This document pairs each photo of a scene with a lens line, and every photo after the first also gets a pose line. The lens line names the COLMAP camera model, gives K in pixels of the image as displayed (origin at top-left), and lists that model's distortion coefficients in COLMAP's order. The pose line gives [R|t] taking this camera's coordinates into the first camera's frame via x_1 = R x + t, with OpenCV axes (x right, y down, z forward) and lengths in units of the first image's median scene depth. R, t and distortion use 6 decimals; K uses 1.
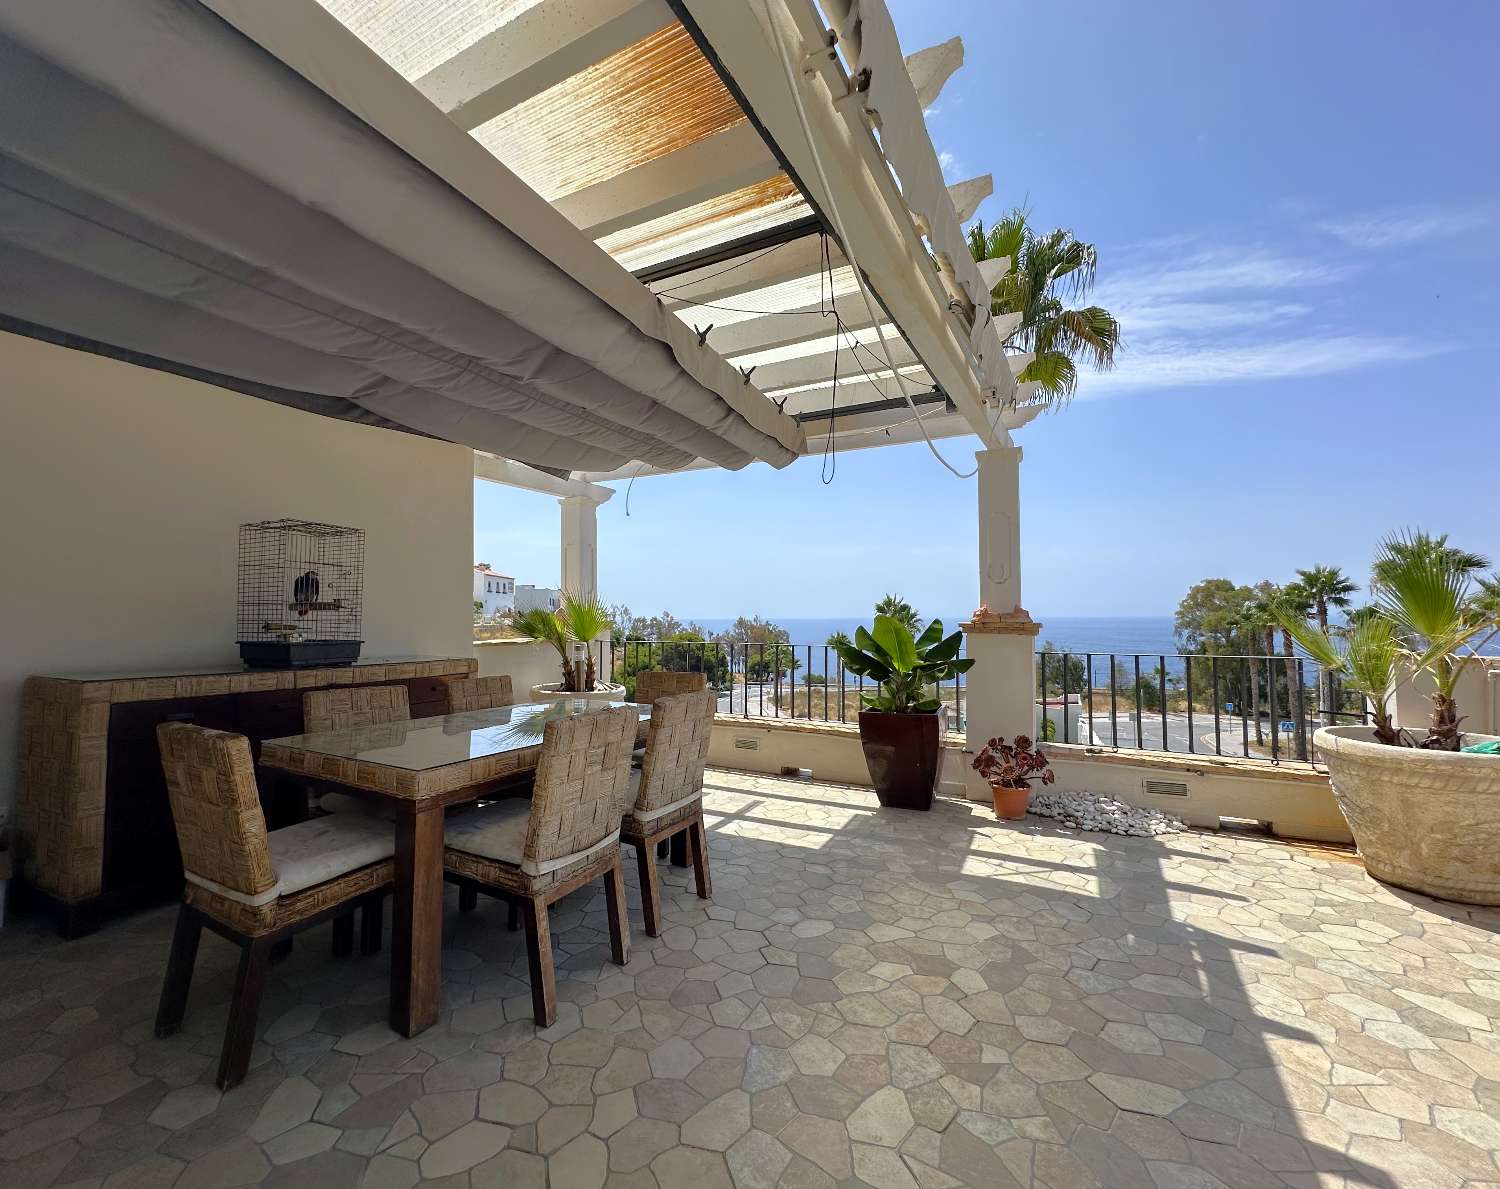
lens RADIAL K [[633.2, 0, 749.0], [0, 633.2, 590.8], [0, 0, 1]] dist [-0.020858, -0.000469]
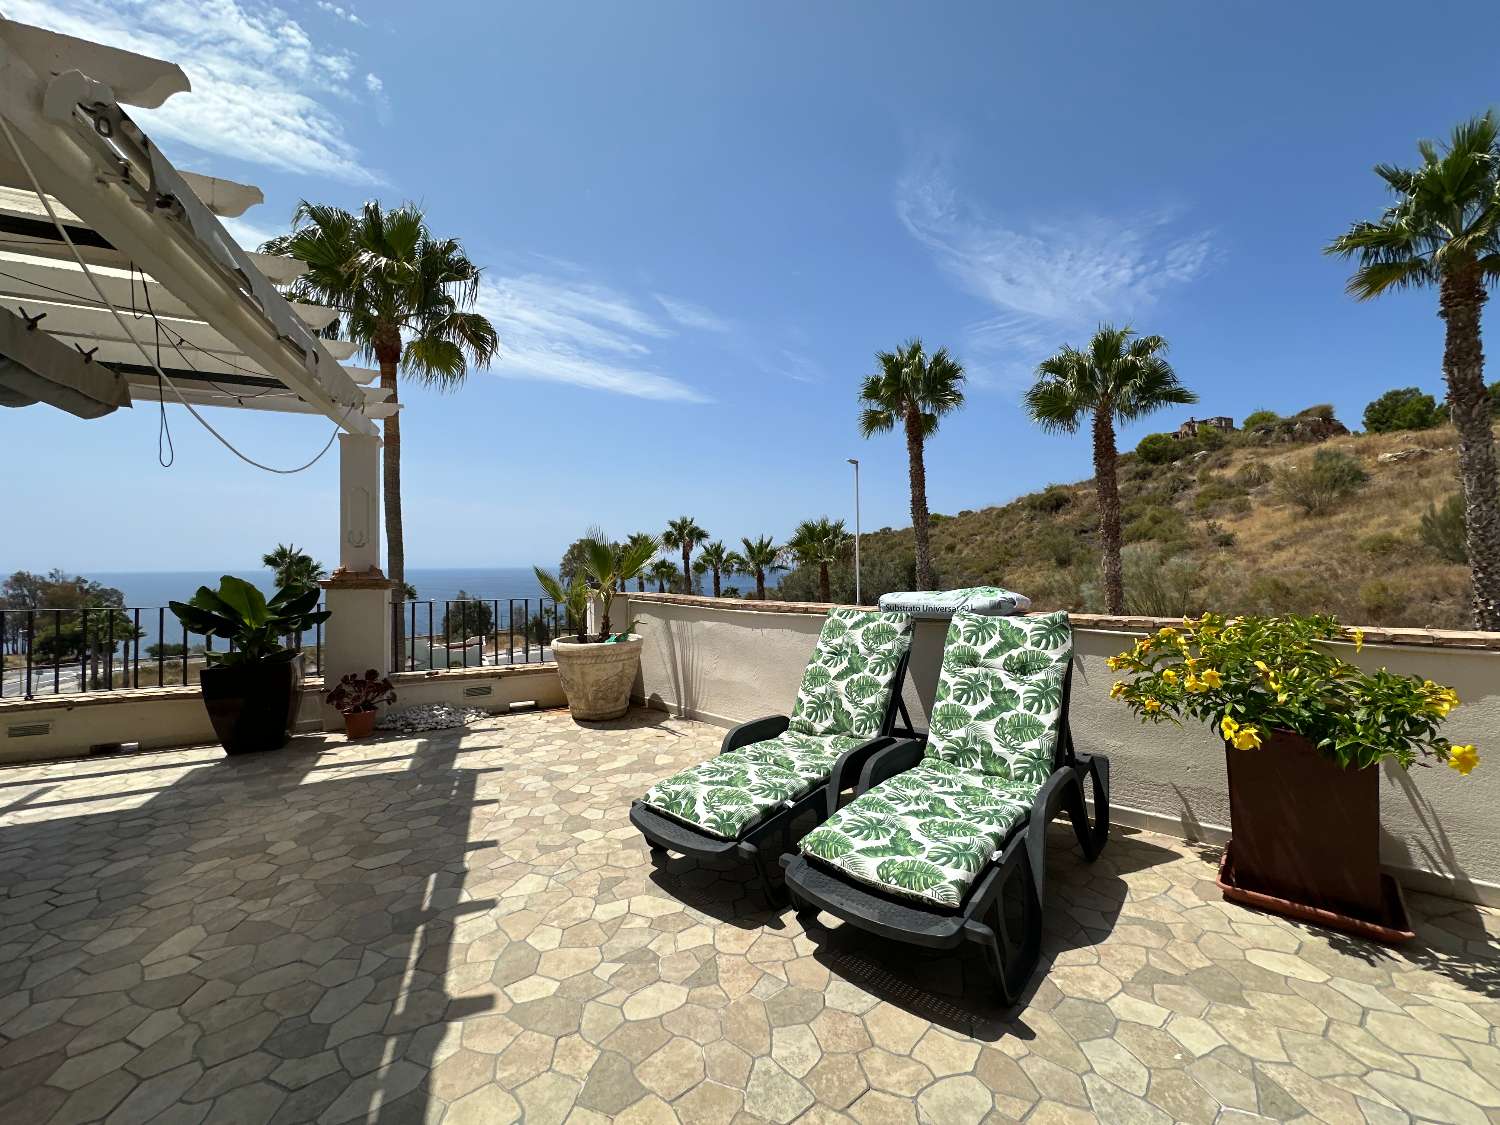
lens RADIAL K [[600.7, 0, 760.8], [0, 600.7, 555.1], [0, 0, 1]] dist [-0.007345, 0.000544]
pose [[0.635878, 0.004324, 0.771777, 0.004706], [-0.021767, 0.999687, 0.012334, -0.029031], [-0.771482, -0.024642, 0.635773, -0.340330]]
